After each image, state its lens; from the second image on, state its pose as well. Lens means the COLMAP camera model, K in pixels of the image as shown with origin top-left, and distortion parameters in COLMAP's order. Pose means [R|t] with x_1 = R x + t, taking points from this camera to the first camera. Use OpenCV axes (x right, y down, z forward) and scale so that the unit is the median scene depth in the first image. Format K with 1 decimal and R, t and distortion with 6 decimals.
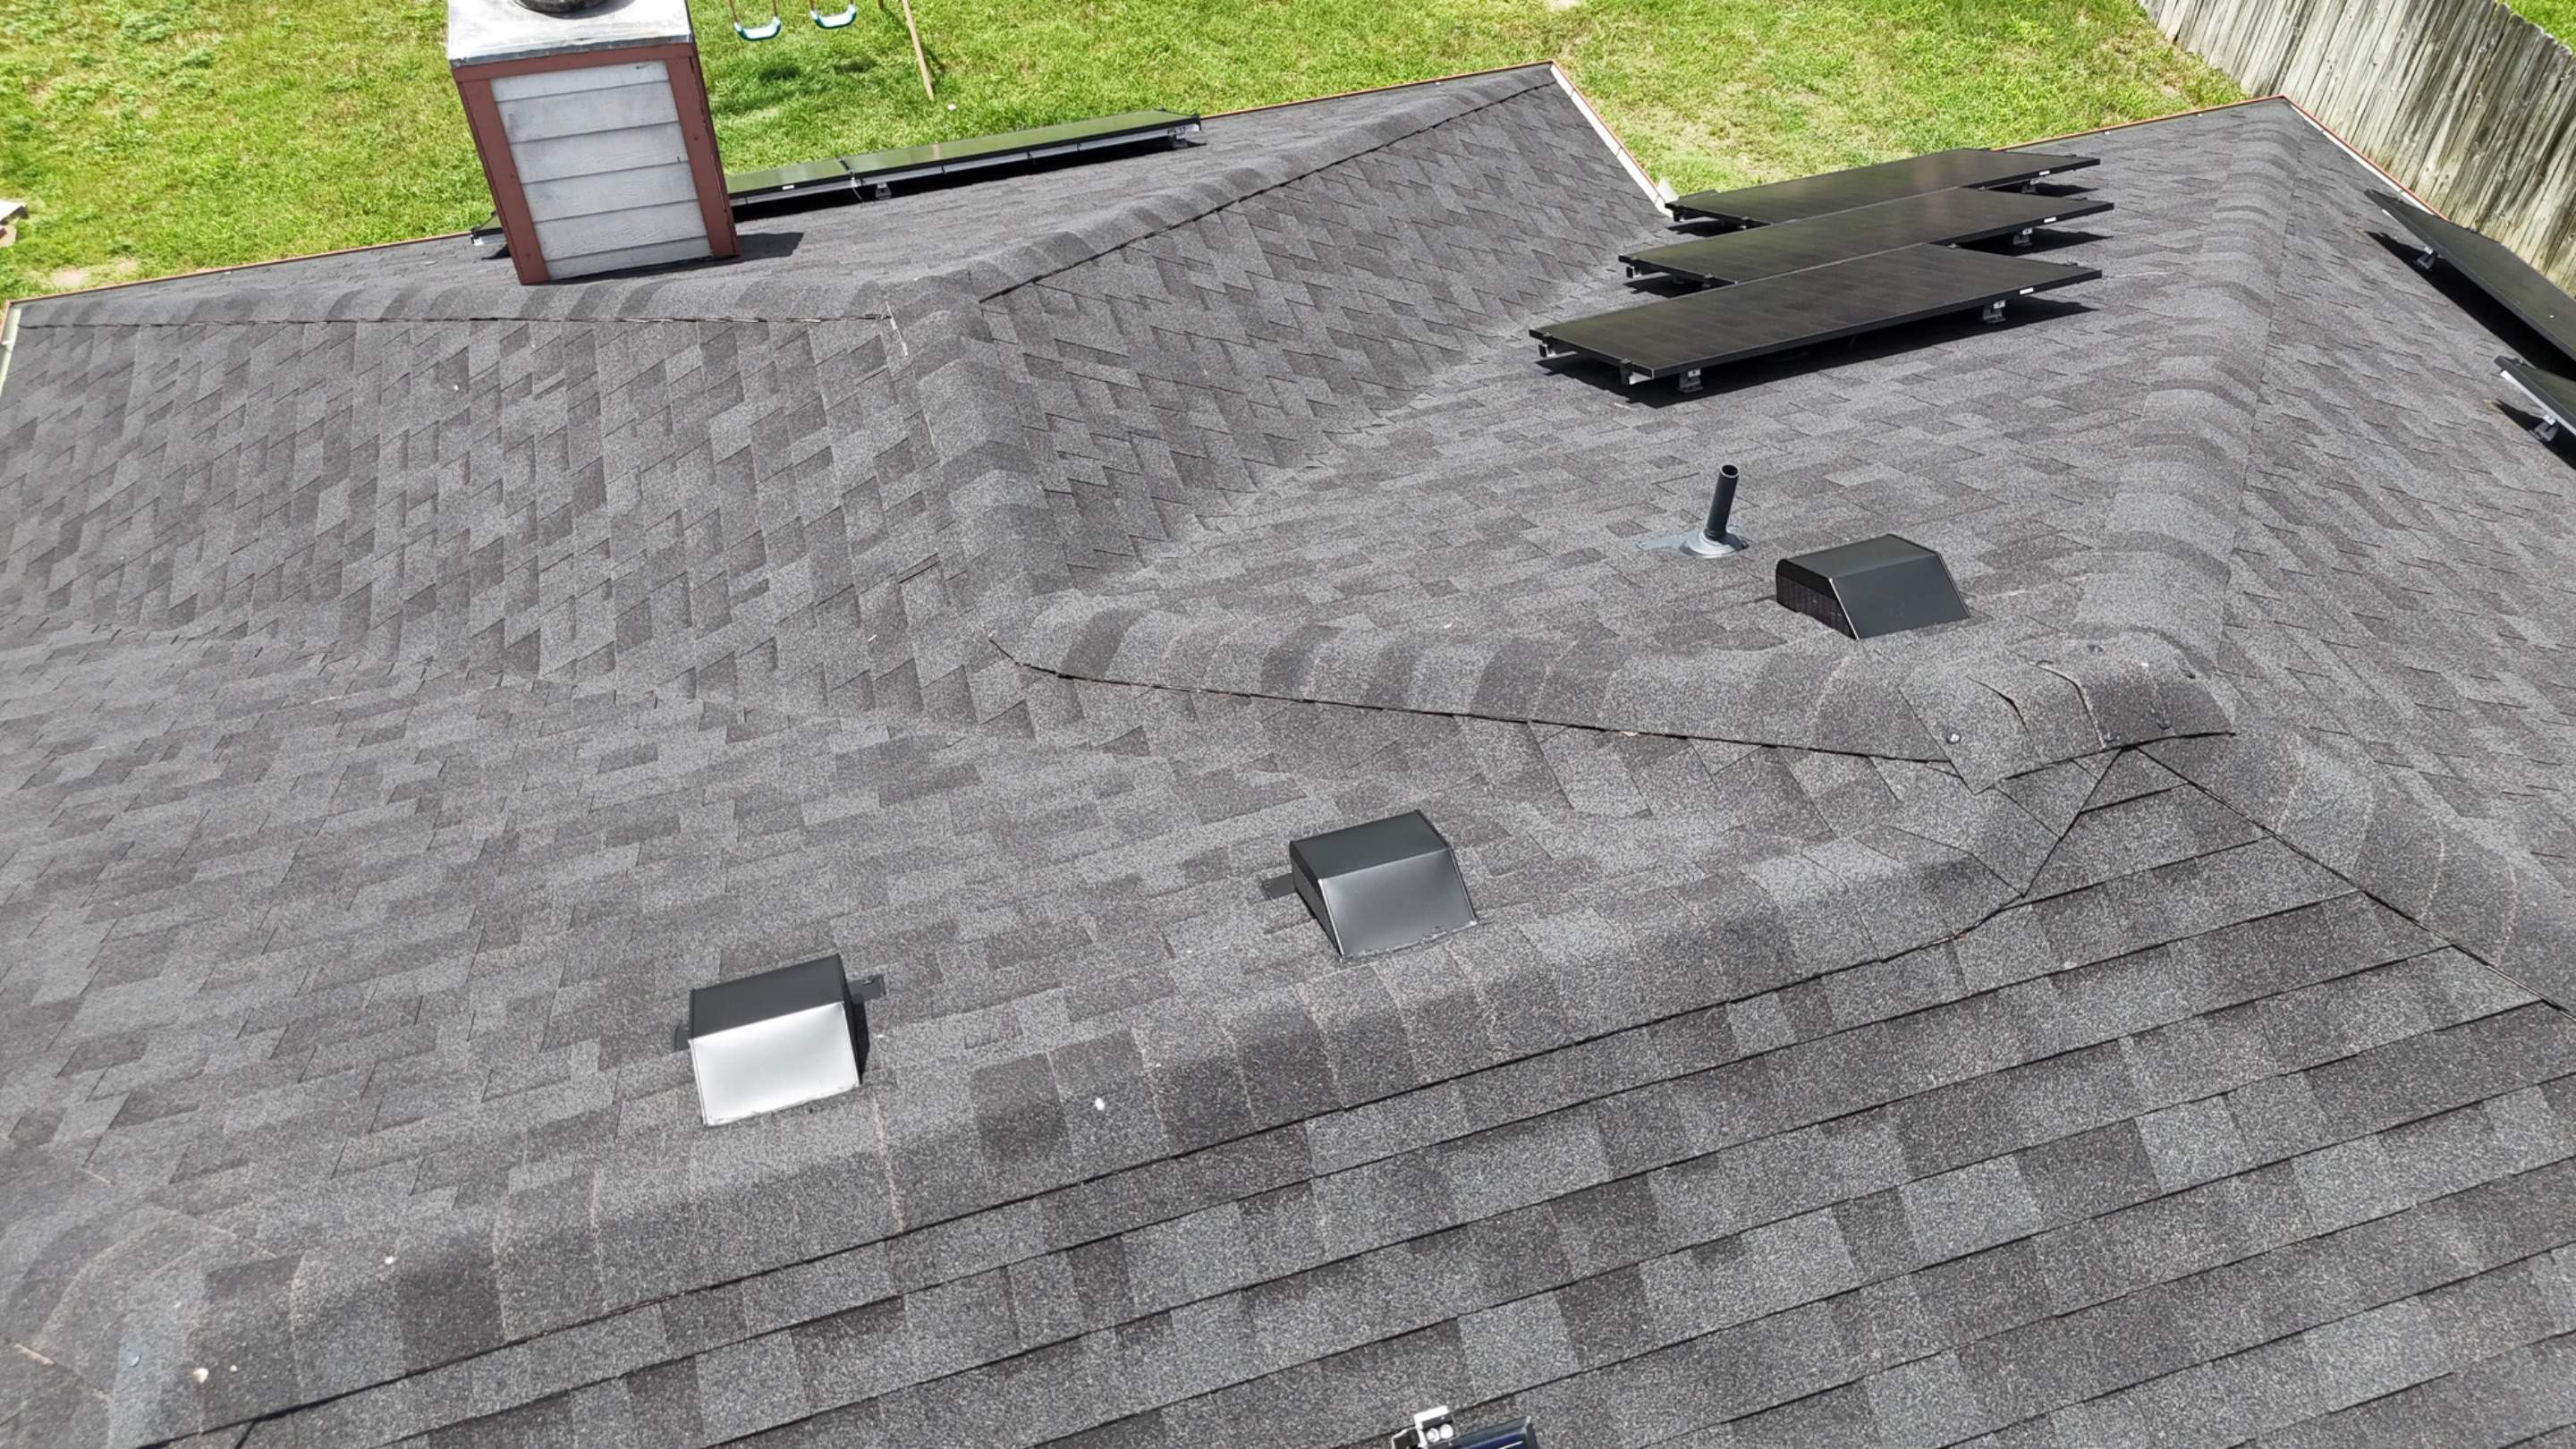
lens RADIAL K [[1910.9, 0, 1291.2], [0, 1910.9, 702.3], [0, 0, 1]] dist [0.064321, -0.062310]
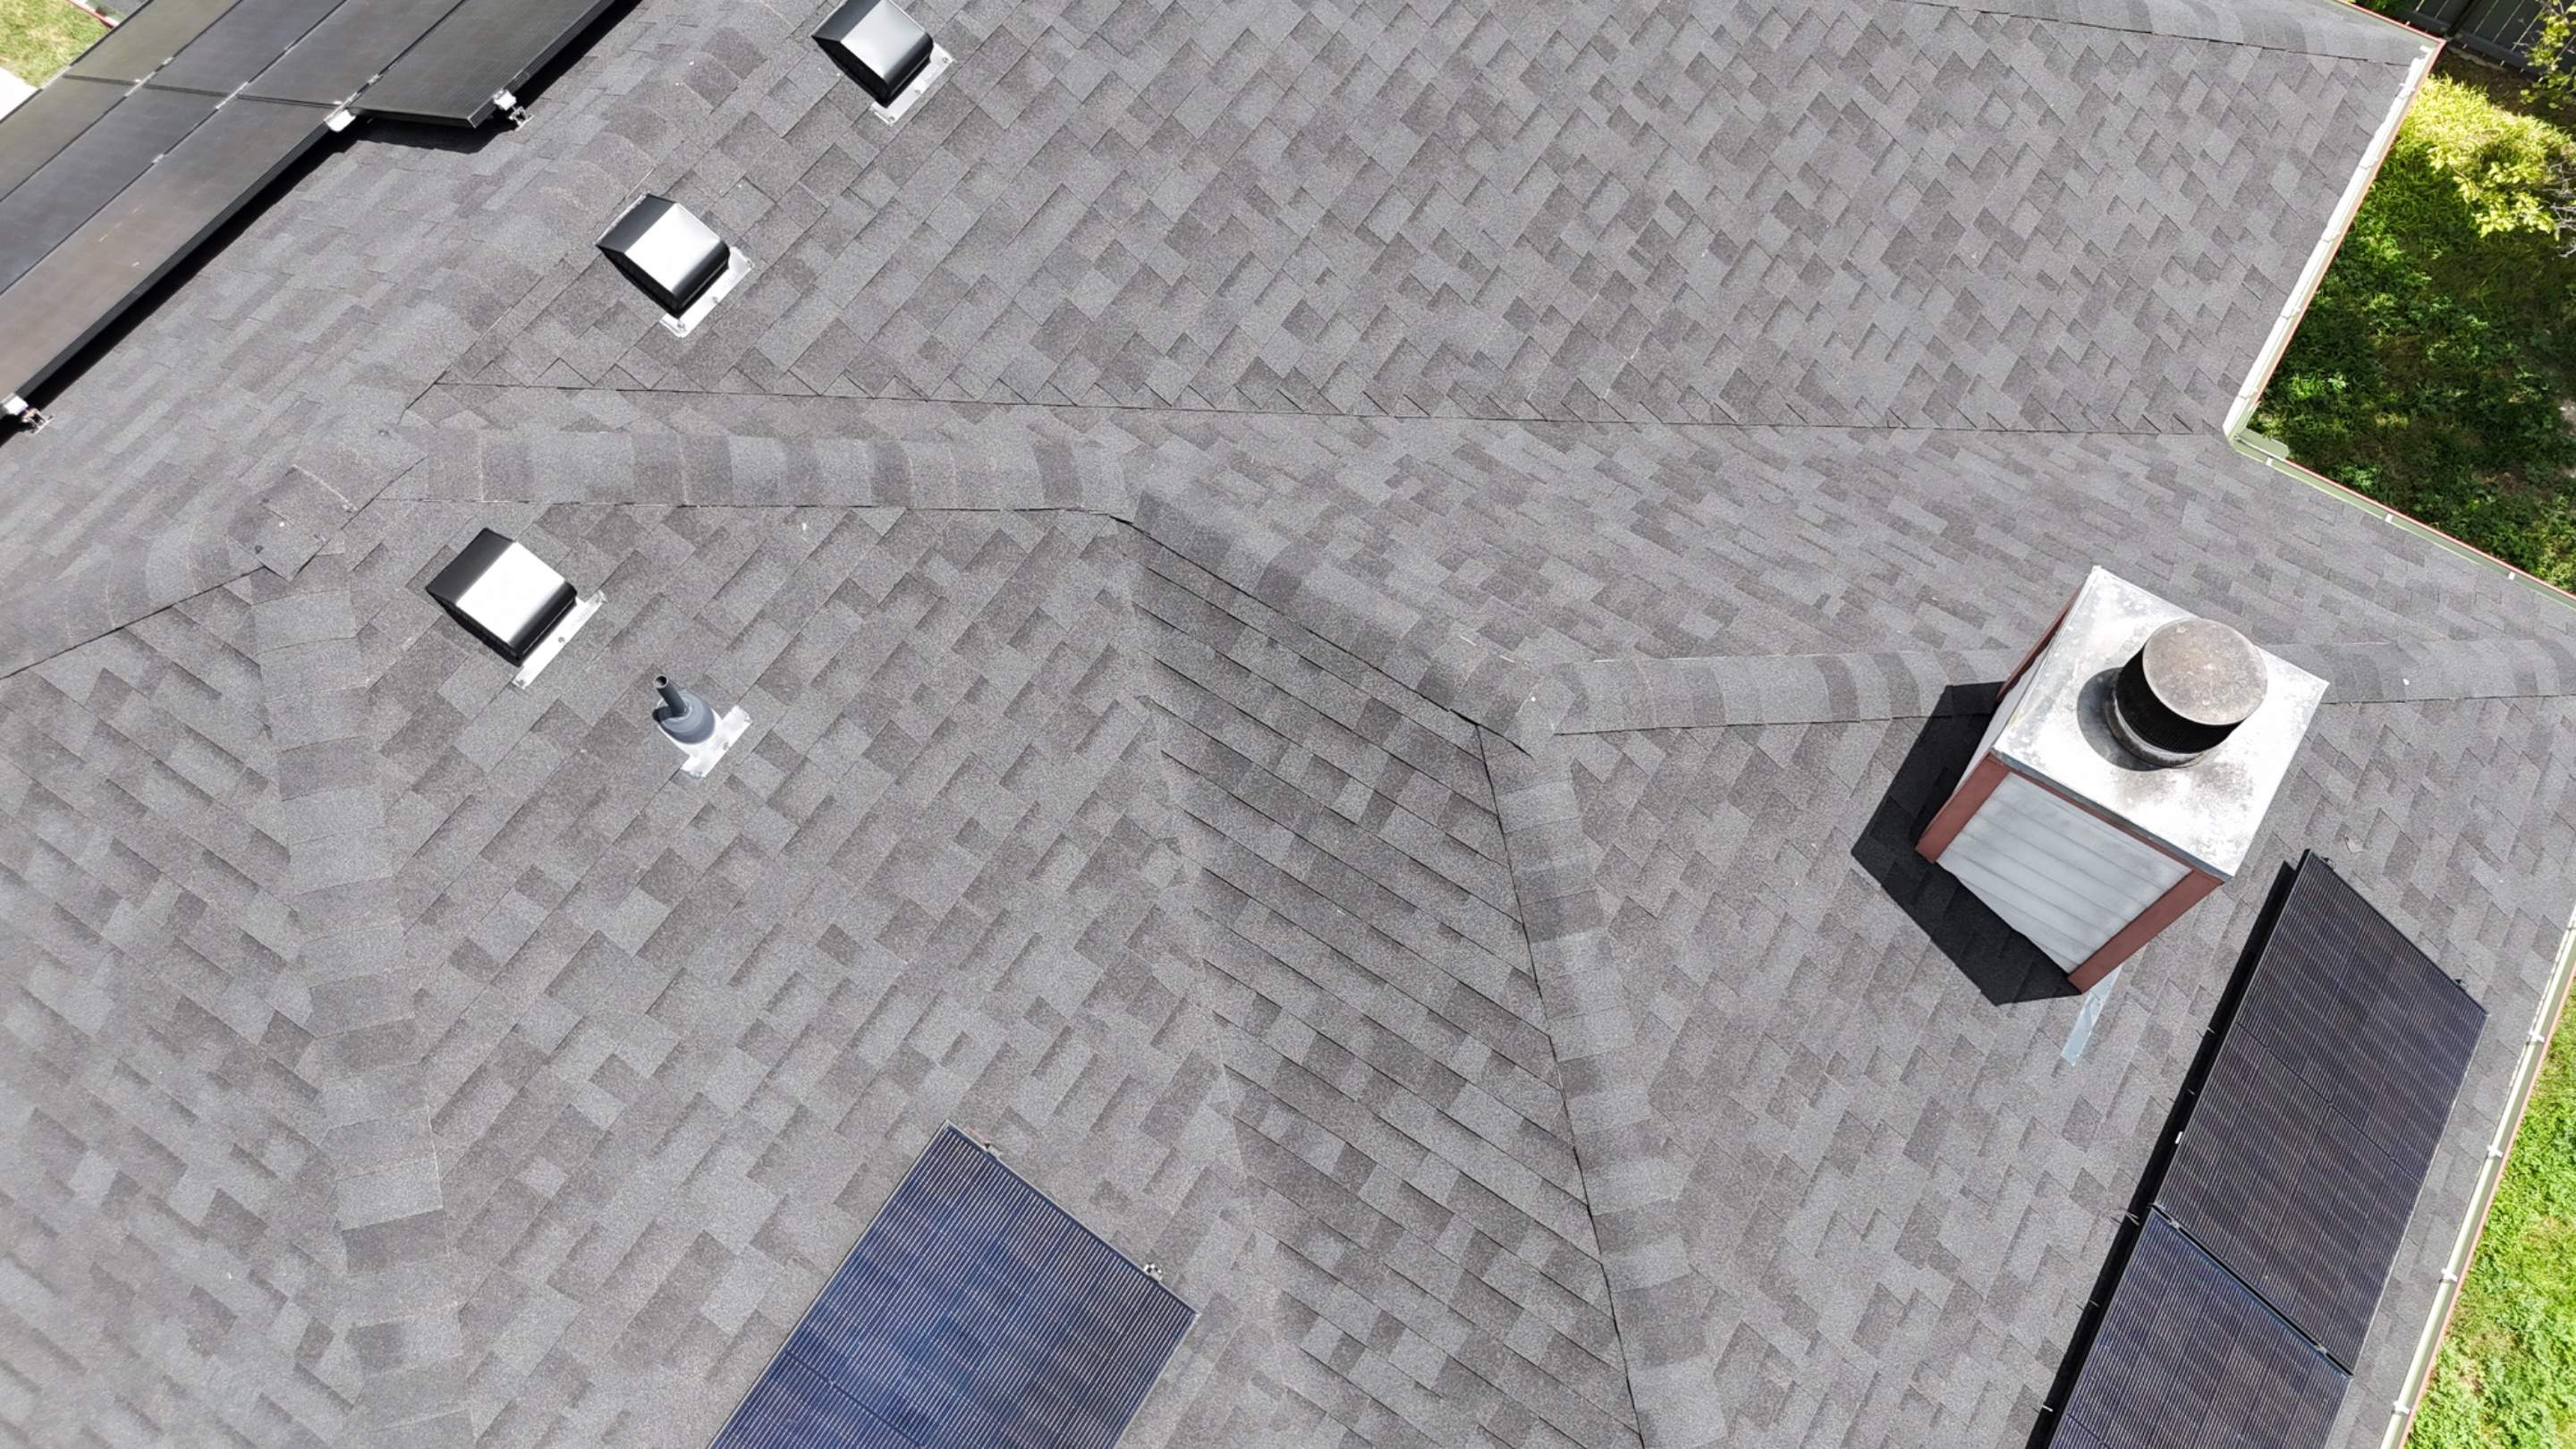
lens RADIAL K [[1904.4, 0, 1292.7], [0, 1904.4, 720.3], [0, 0, 1]] dist [0.069831, -0.067473]
pose [[-0.763067, 0.581351, -0.282417, 0.221909], [-0.470837, -0.200666, 0.859096, -1.110694], [0.442765, 0.788520, 0.426844, 0.518718]]
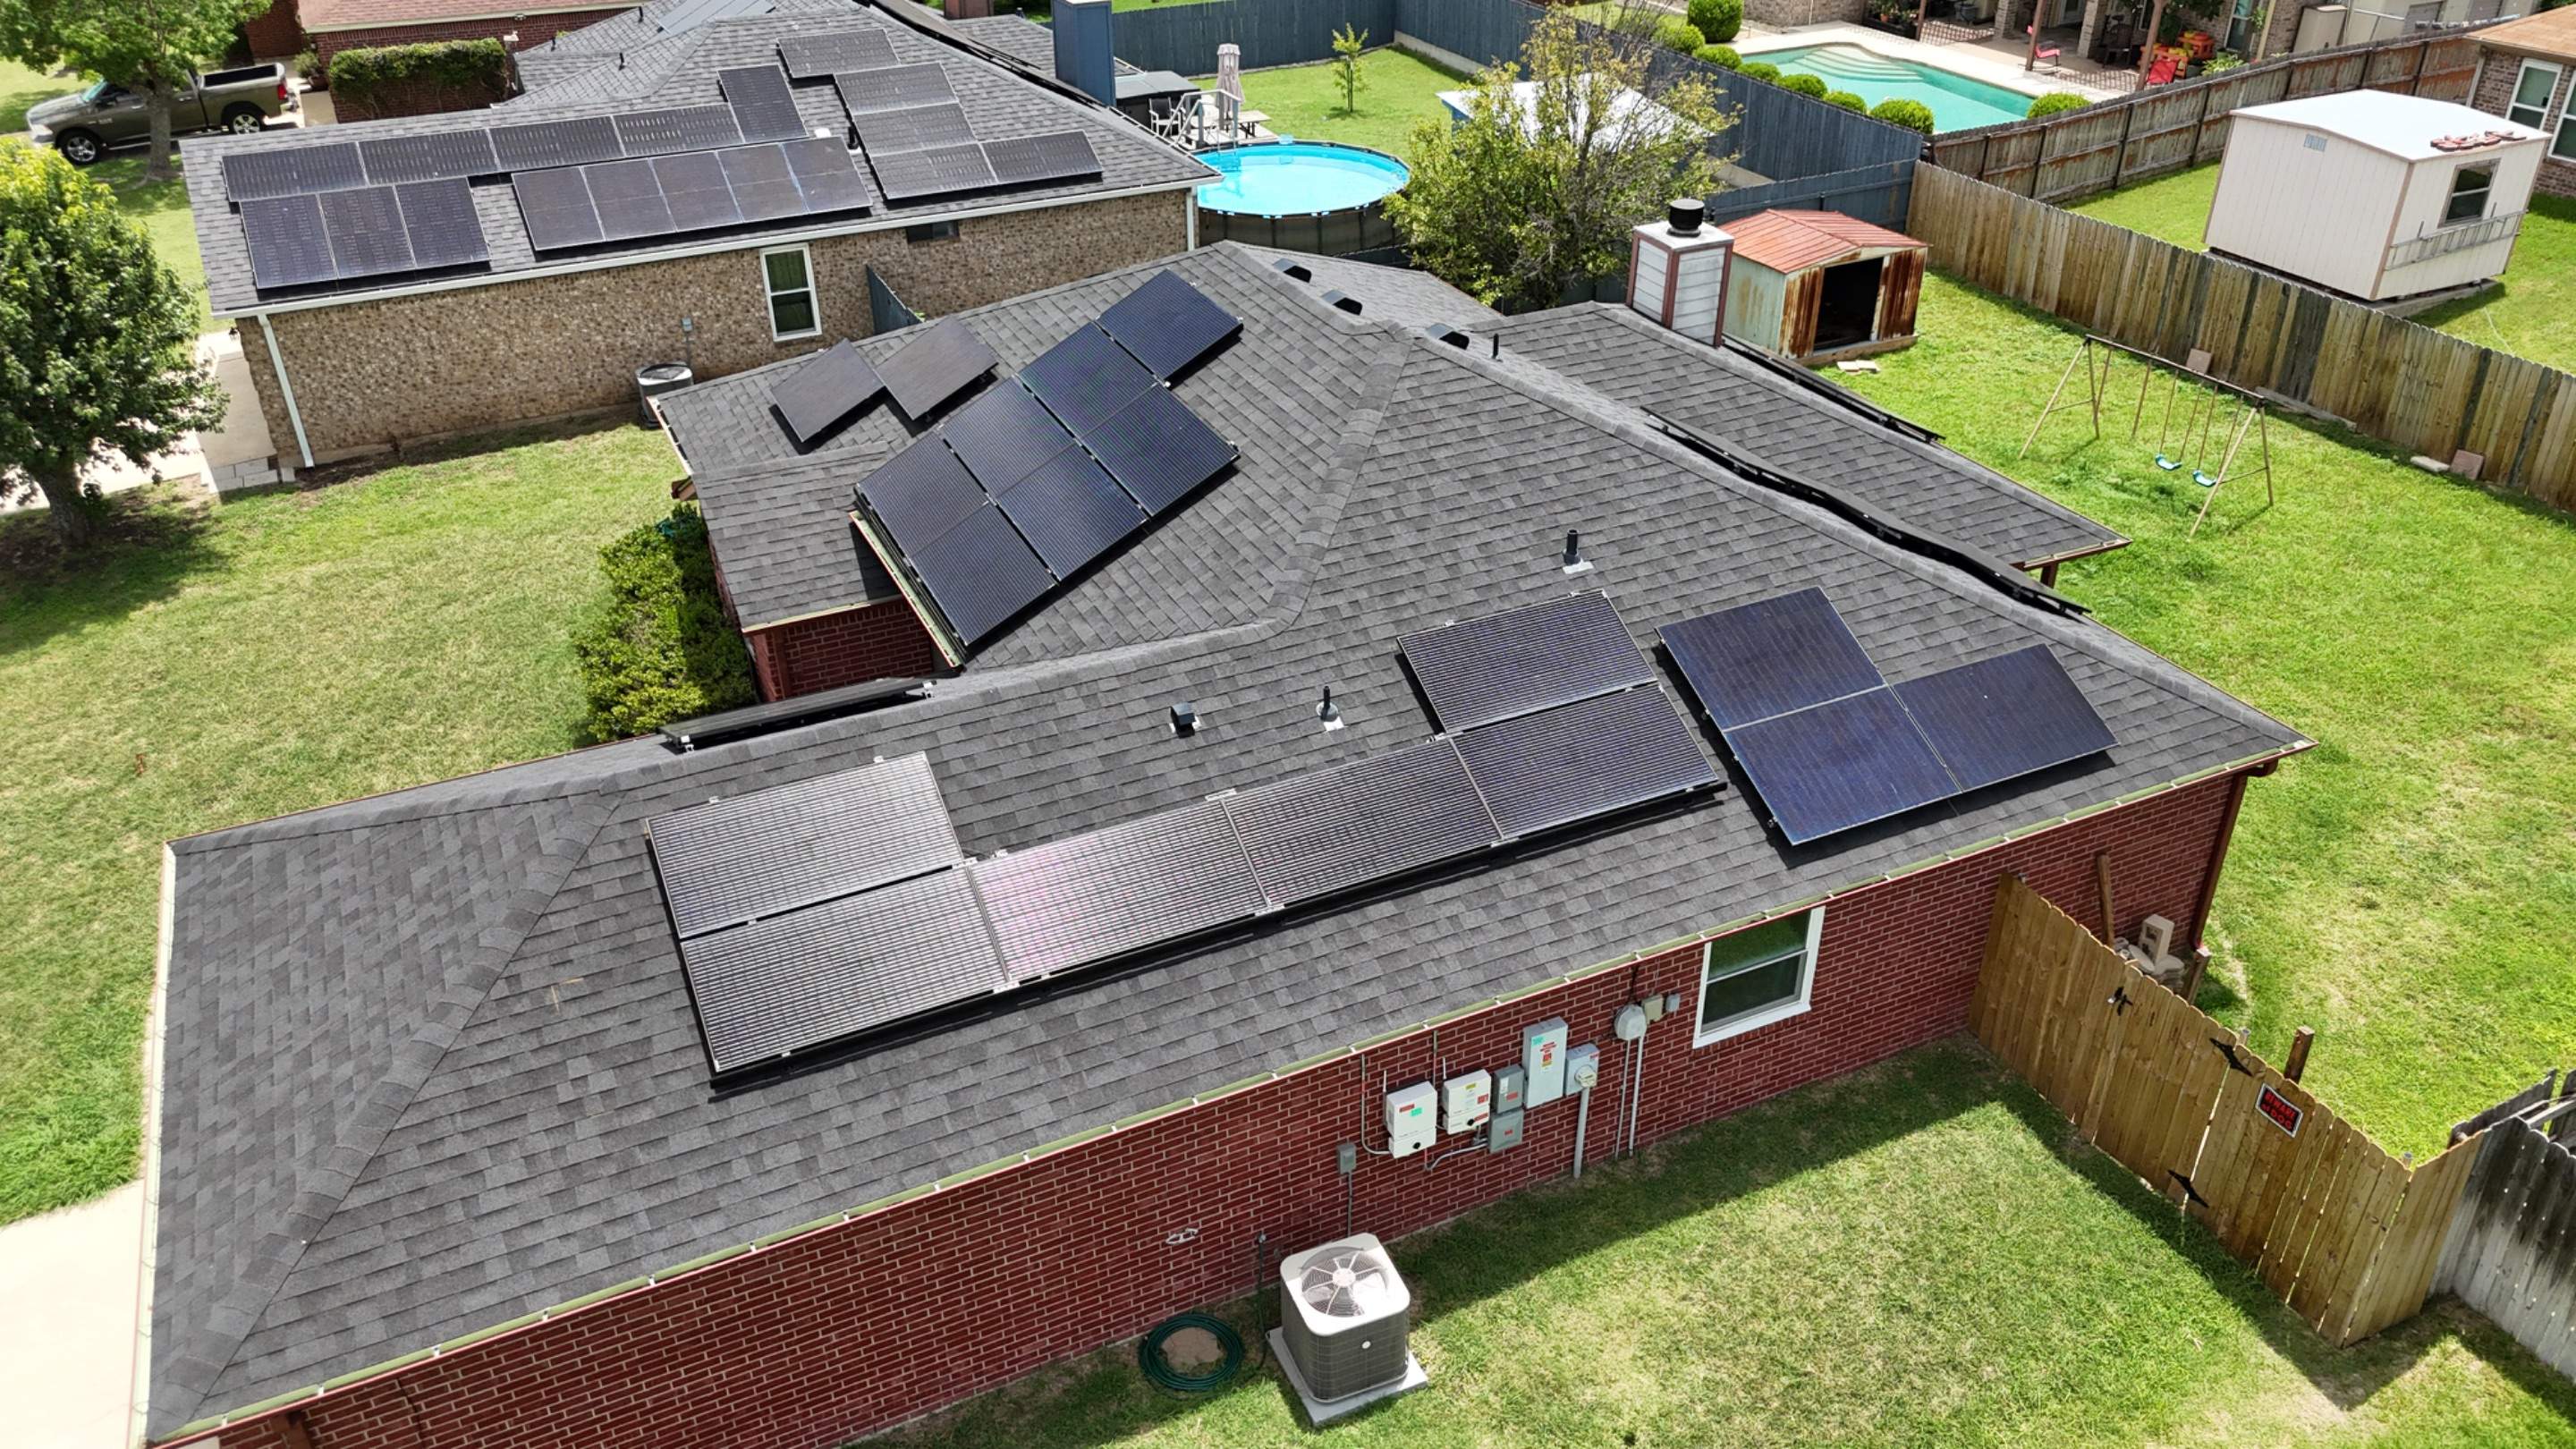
lens RADIAL K [[1898.5, 0, 1291.2], [0, 1898.5, 721.1], [0, 0, 1]] dist [0.065687, -0.055900]
pose [[0.140436, 0.513654, -0.846426, 3.018624], [-0.710650, 0.647549, 0.275057, -0.297727], [0.689387, 0.562885, 0.455968, -0.478630]]
